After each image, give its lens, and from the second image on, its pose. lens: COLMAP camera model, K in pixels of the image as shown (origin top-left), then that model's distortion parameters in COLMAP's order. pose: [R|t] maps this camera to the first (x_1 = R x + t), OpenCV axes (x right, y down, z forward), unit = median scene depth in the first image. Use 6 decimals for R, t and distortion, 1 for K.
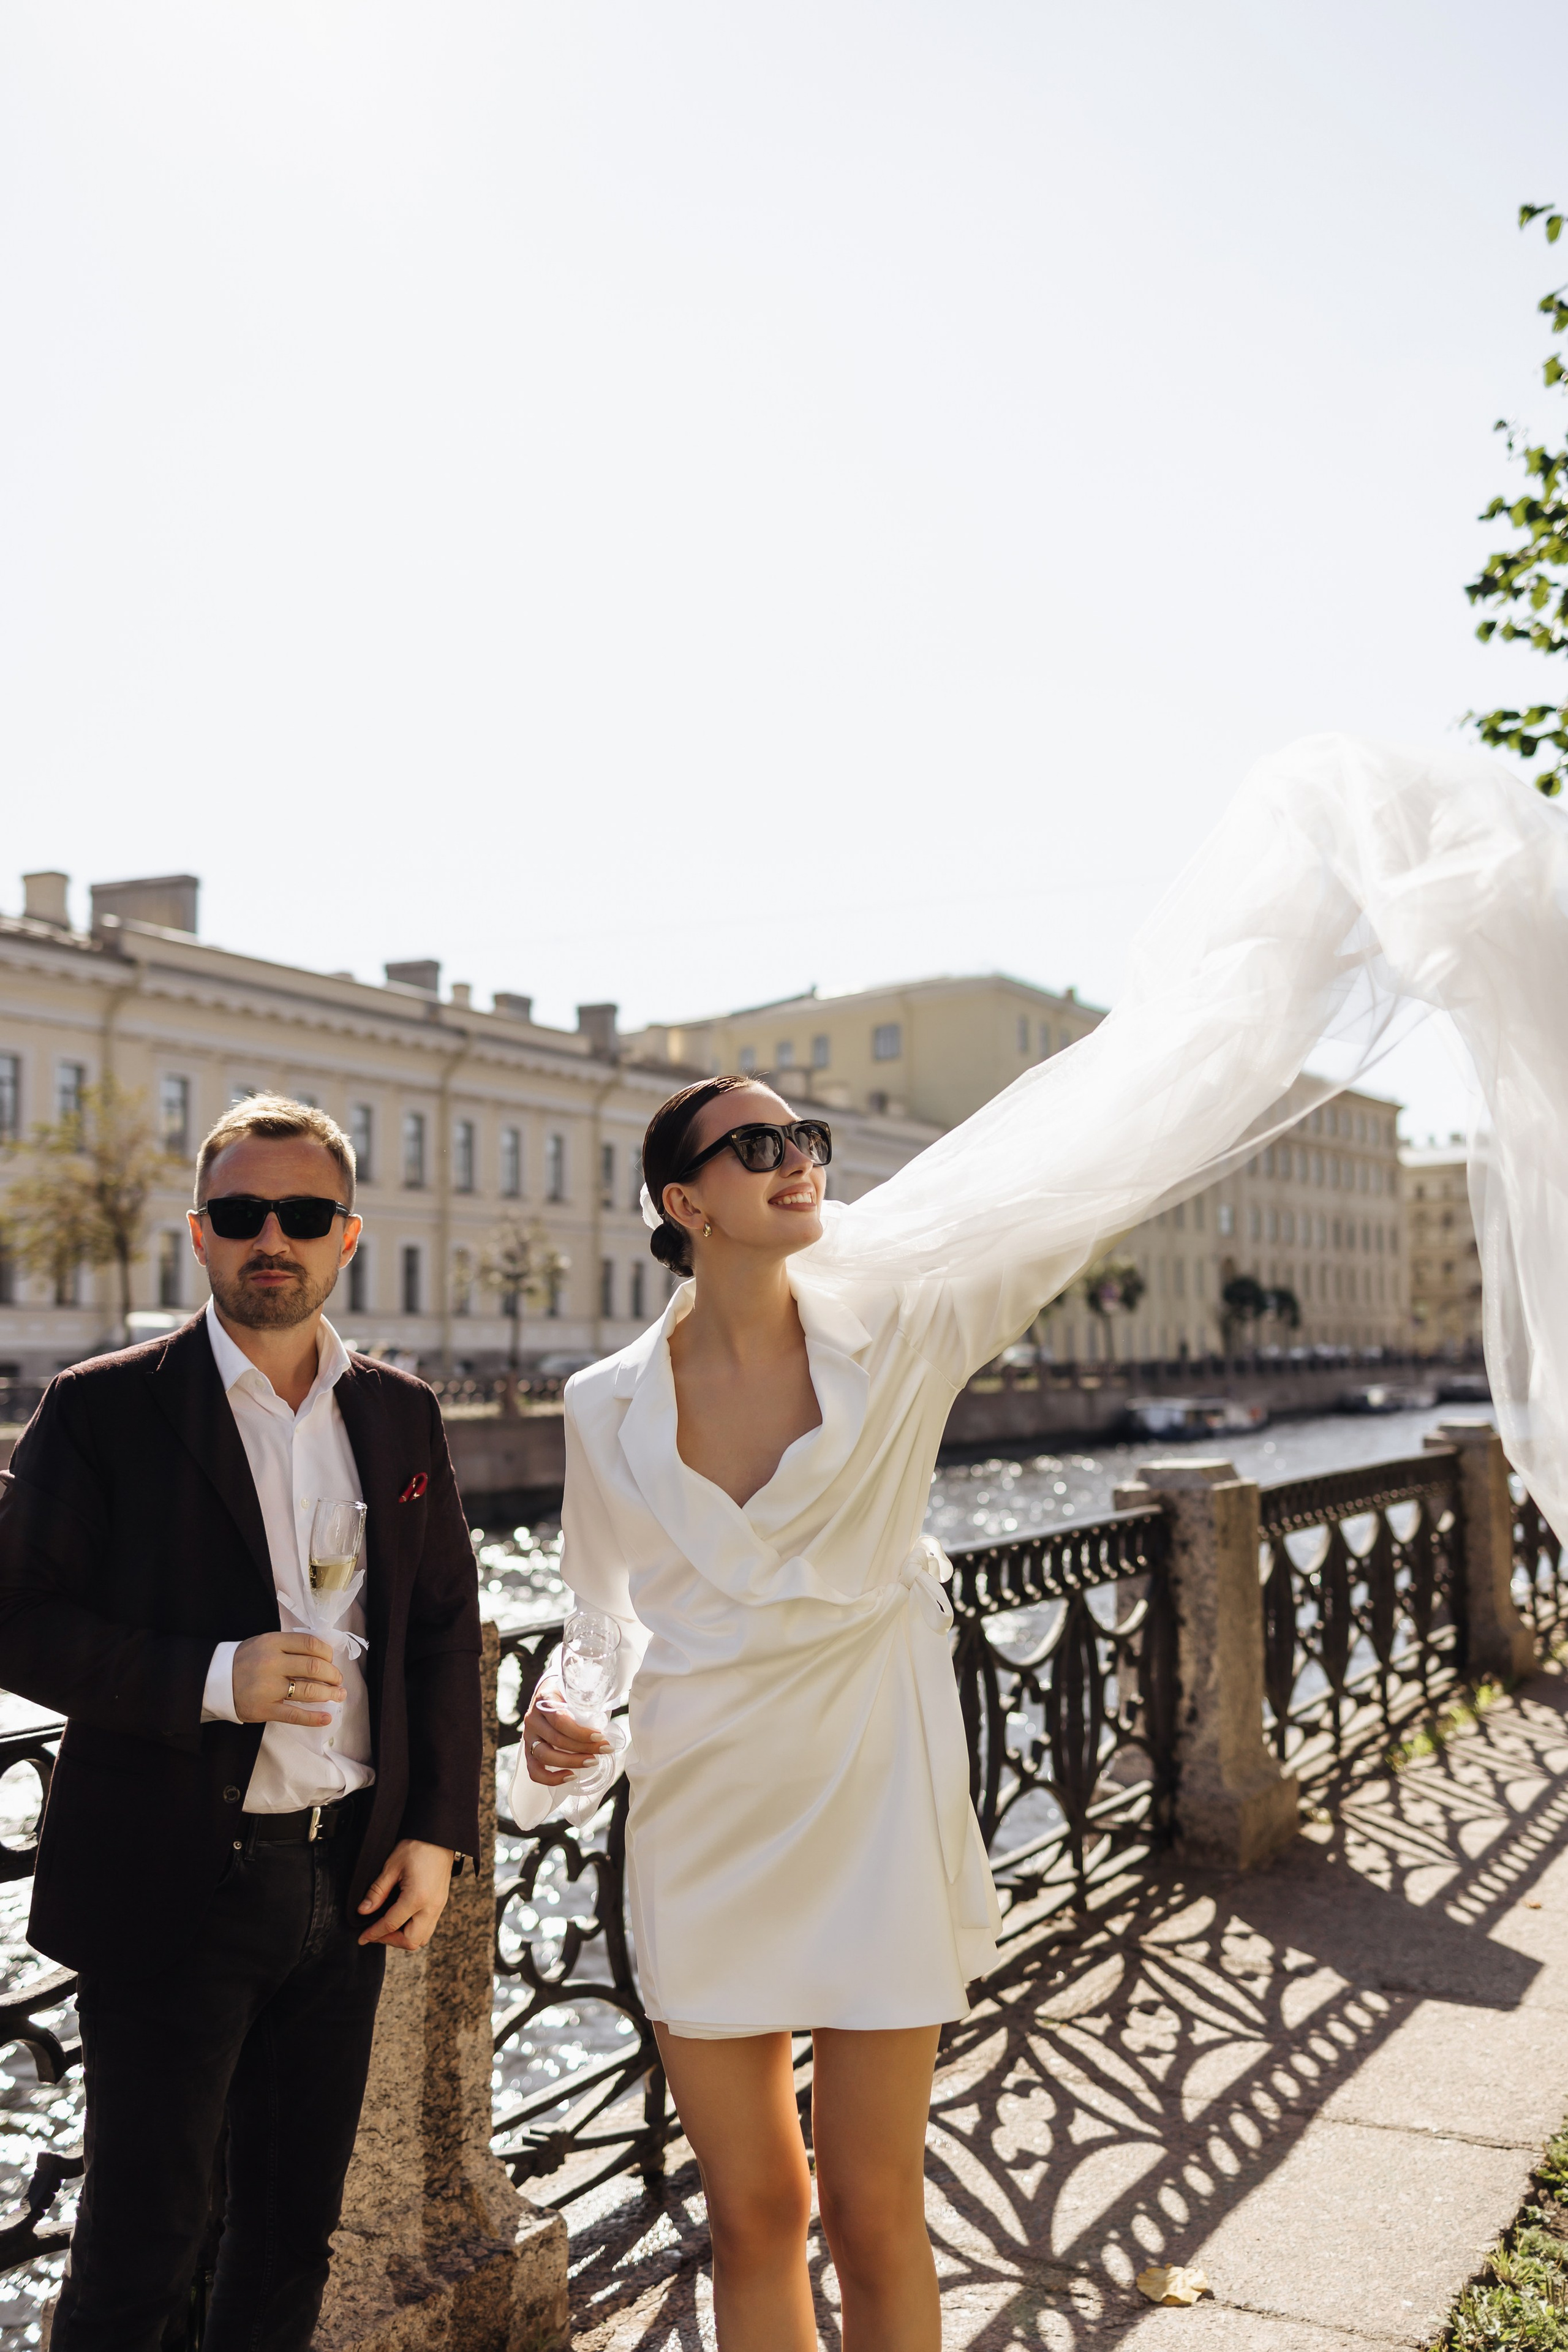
lens RADIAL K [[2059.6, 0, 813.3], [0, 2059.6, 1168.5], [0, 0, 1]] dist [-0.008850, -0.004366]
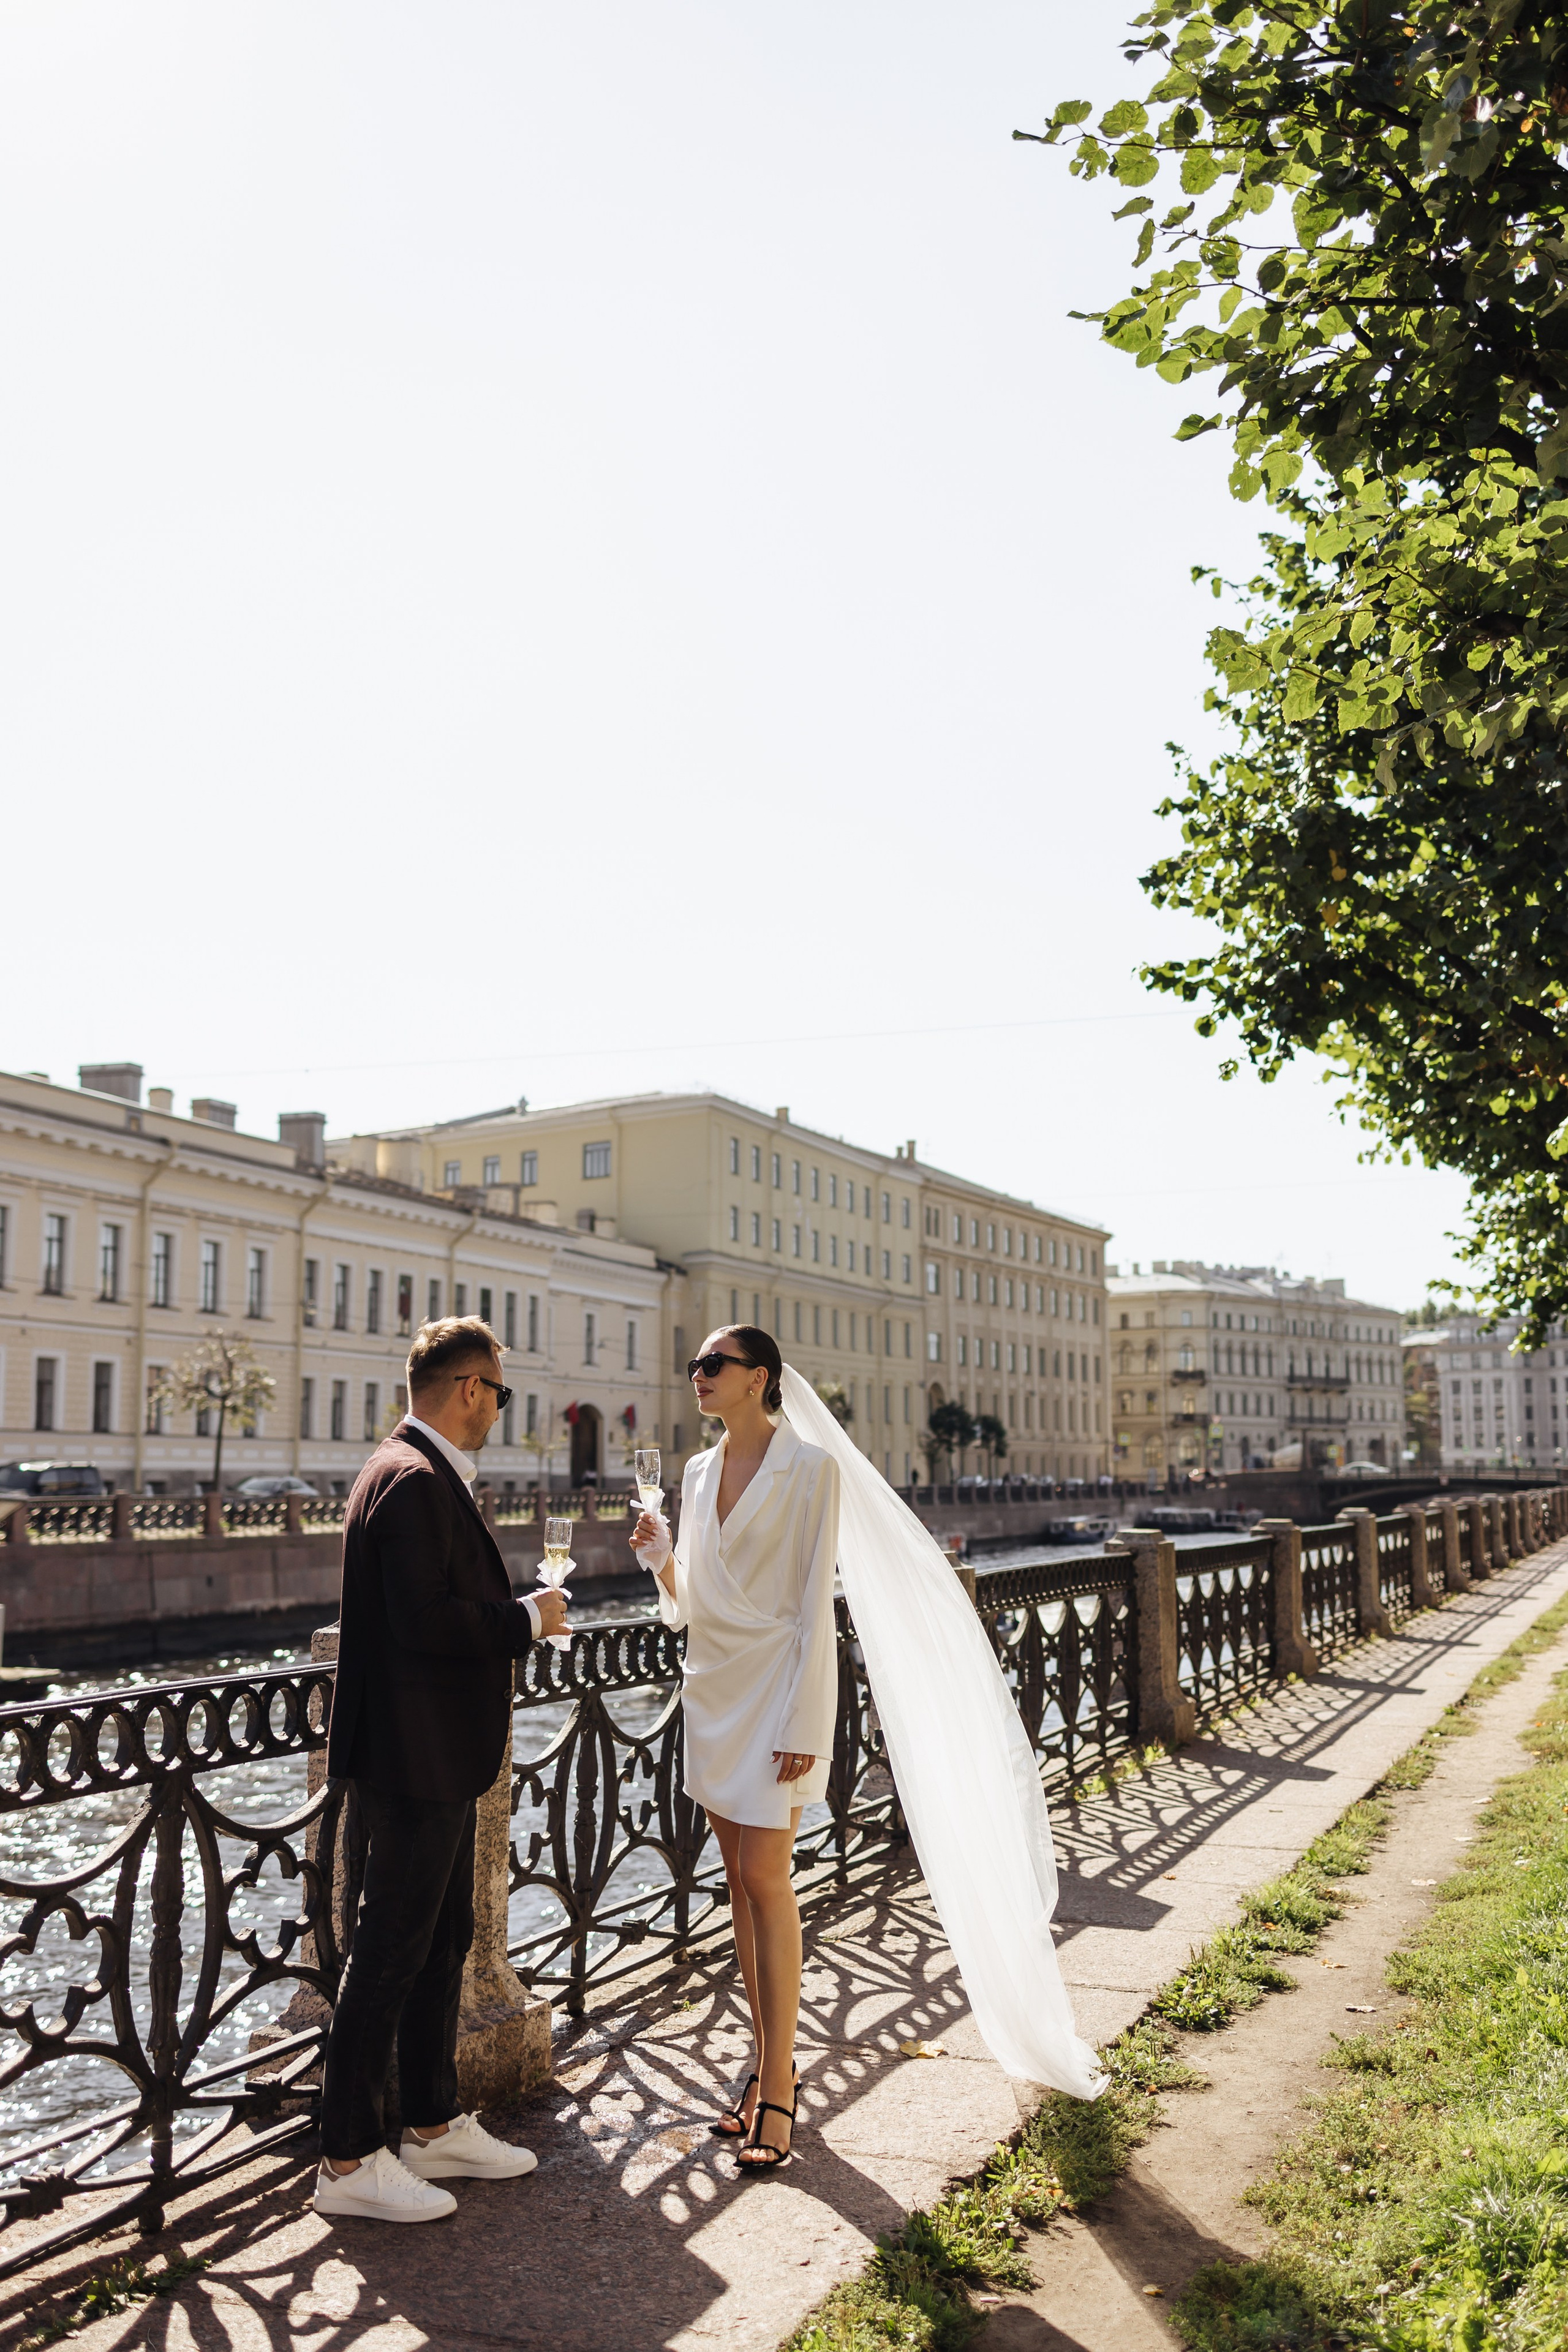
lens RADIAL K [[2249.1, 0, 784.0], [0, 2249.1, 1176.0], [0, 0, 1]] dist [0.009959, -0.004631]
pose [[0.990866, 0.026295, 0.132258, -0.062842], [-0.020163, 0.998668, -0.047488, -0.016030], [-0.133331, 0.044388, 0.990077, -0.258918]]
